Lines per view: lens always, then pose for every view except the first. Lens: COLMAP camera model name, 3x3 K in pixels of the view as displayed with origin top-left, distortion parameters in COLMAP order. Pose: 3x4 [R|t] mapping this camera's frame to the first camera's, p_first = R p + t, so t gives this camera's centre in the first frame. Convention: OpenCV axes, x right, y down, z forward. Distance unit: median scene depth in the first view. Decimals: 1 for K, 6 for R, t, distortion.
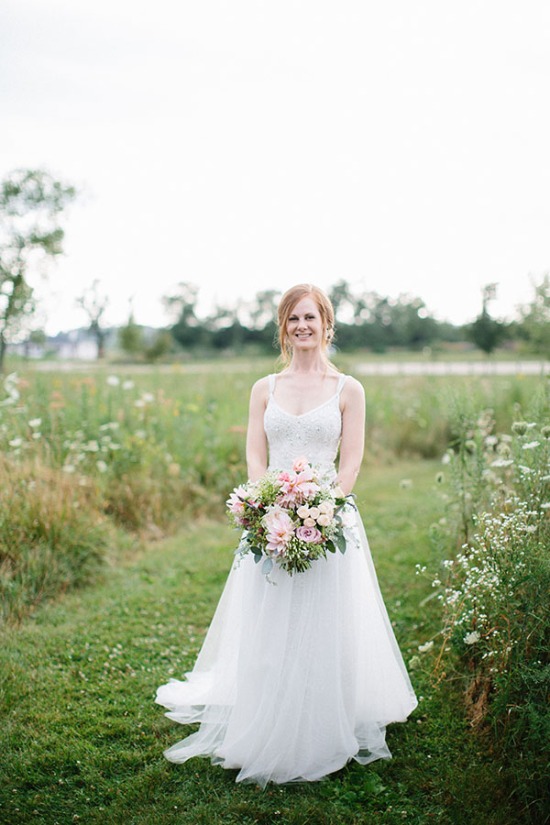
lens RADIAL K [[1340.0, 0, 275.0], [0, 1340.0, 412.5], [0, 0, 1]] dist [-0.059867, -0.109222]
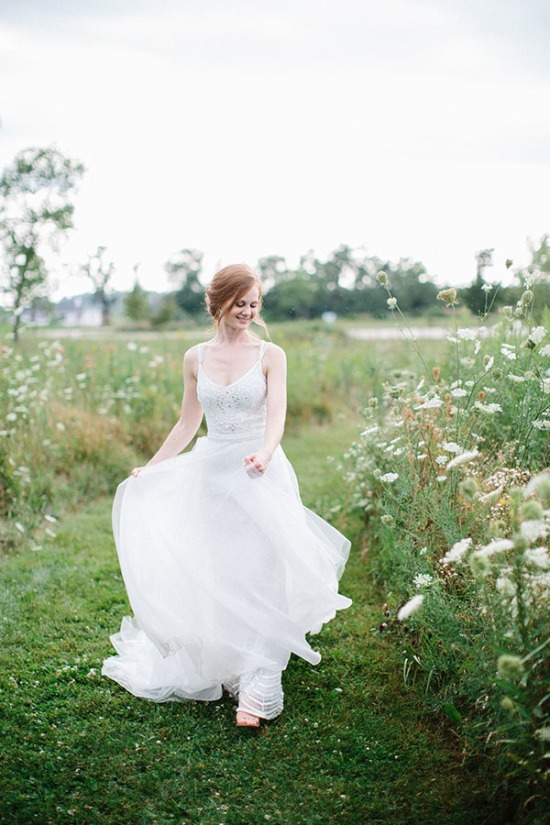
lens RADIAL K [[1361.0, 0, 275.0], [0, 1361.0, 412.5], [0, 0, 1]] dist [-0.010796, -0.021832]
pose [[0.999959, -0.007407, -0.005221, 0.024764], [0.007535, 0.999658, 0.025059, 0.008484], [0.005033, -0.025097, 0.999672, -0.333468]]
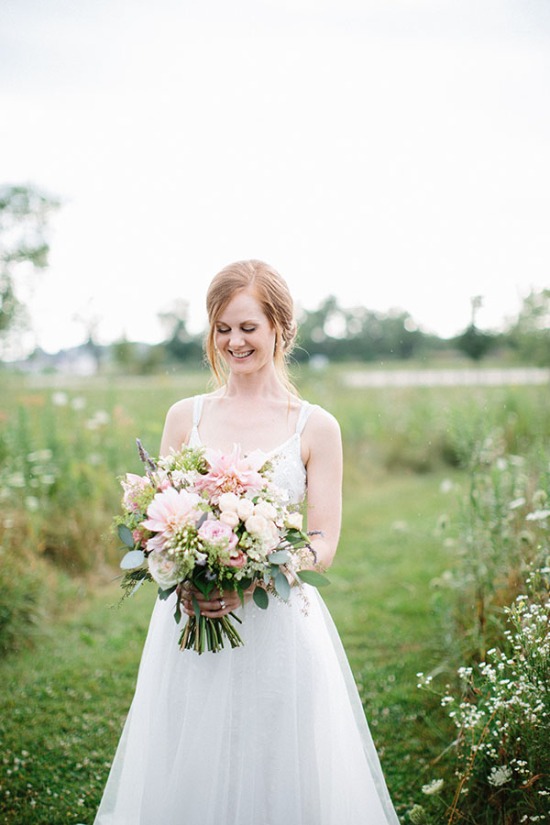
lens RADIAL K [[1289.4, 0, 275.0], [0, 1289.4, 412.5], [0, 0, 1]] dist [-0.047216, -0.029458]
pose [[0.999914, -0.012452, 0.004102, 0.016160], [0.012486, 0.999886, -0.008445, -0.006674], [-0.003996, 0.008495, 0.999956, 0.173717]]
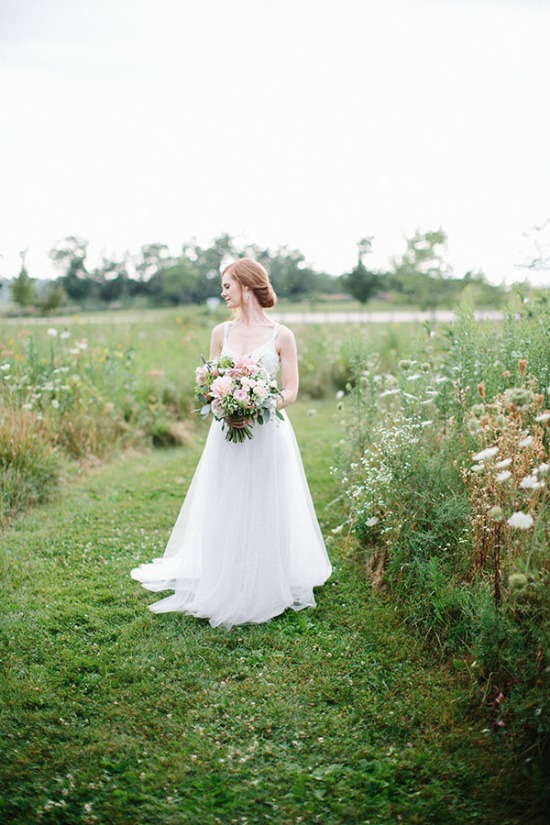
lens RADIAL K [[1289.4, 0, 275.0], [0, 1289.4, 412.5], [0, 0, 1]] dist [-0.047216, -0.029458]
pose [[0.995848, -0.015475, 0.089712, -0.032025], [0.011858, 0.999101, 0.040707, 0.002990], [-0.090261, -0.039474, 0.995136, -0.137554]]
